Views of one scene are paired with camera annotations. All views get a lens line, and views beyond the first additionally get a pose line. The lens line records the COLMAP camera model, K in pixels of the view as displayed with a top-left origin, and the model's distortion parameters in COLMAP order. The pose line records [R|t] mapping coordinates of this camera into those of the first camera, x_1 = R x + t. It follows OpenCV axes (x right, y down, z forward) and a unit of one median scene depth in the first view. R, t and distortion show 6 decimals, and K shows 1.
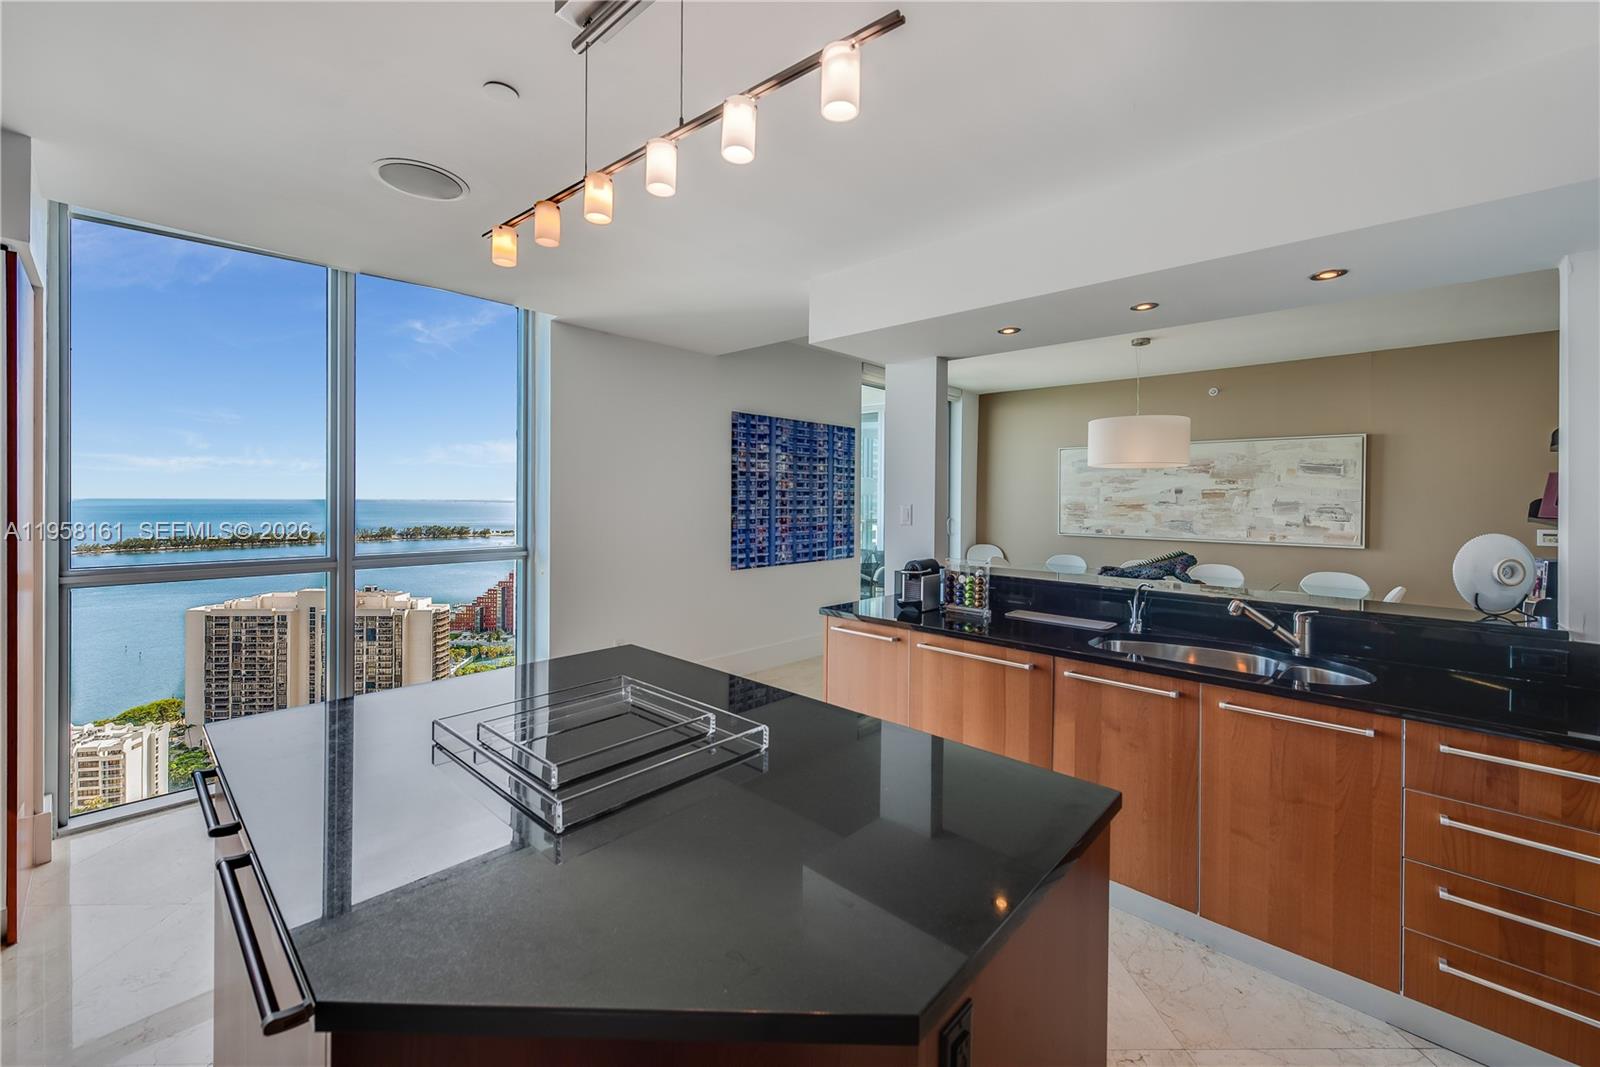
lens RADIAL K [[633.1, 0, 801.5], [0, 633.1, 499.3], [0, 0, 1]] dist [0.010371, -0.000010]
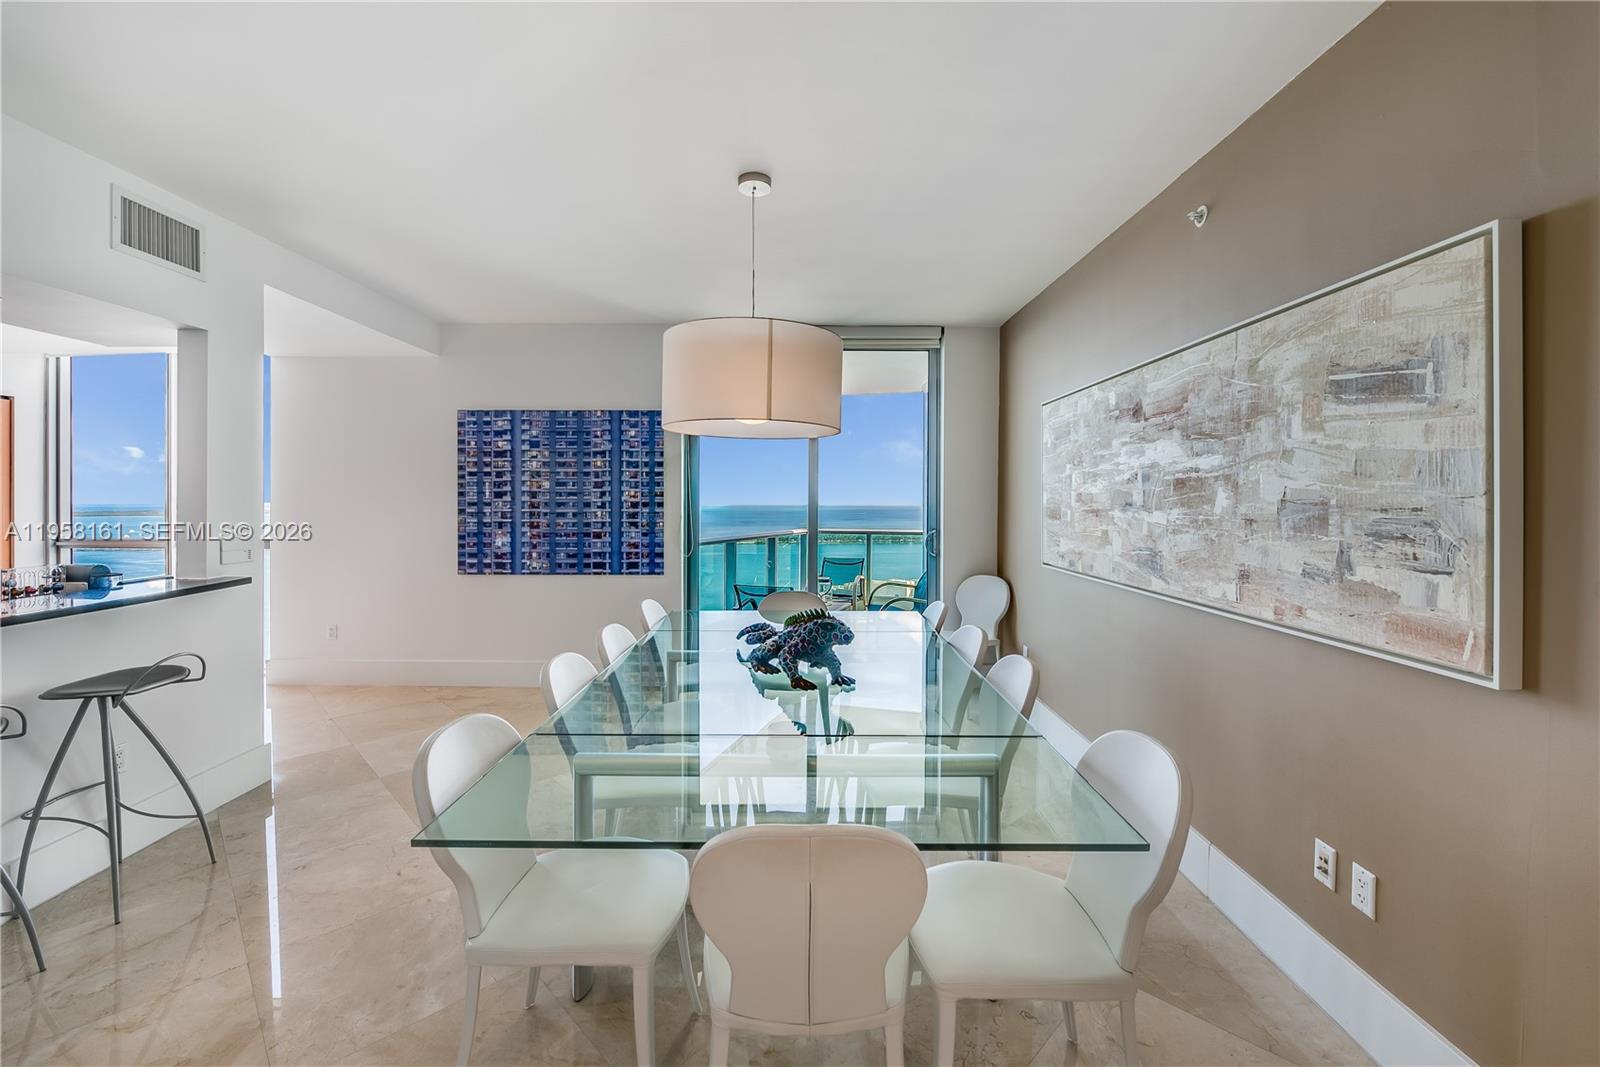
lens RADIAL K [[654.3, 0, 797.8], [0, 654.3, 502.4], [0, 0, 1]] dist [-0.000613, -0.000108]
pose [[0.682496, -0.003936, -0.730879, 0.890214], [0.000719, 0.999989, -0.004713, 0.006516], [0.730889, 0.002691, 0.682491, 0.638228]]
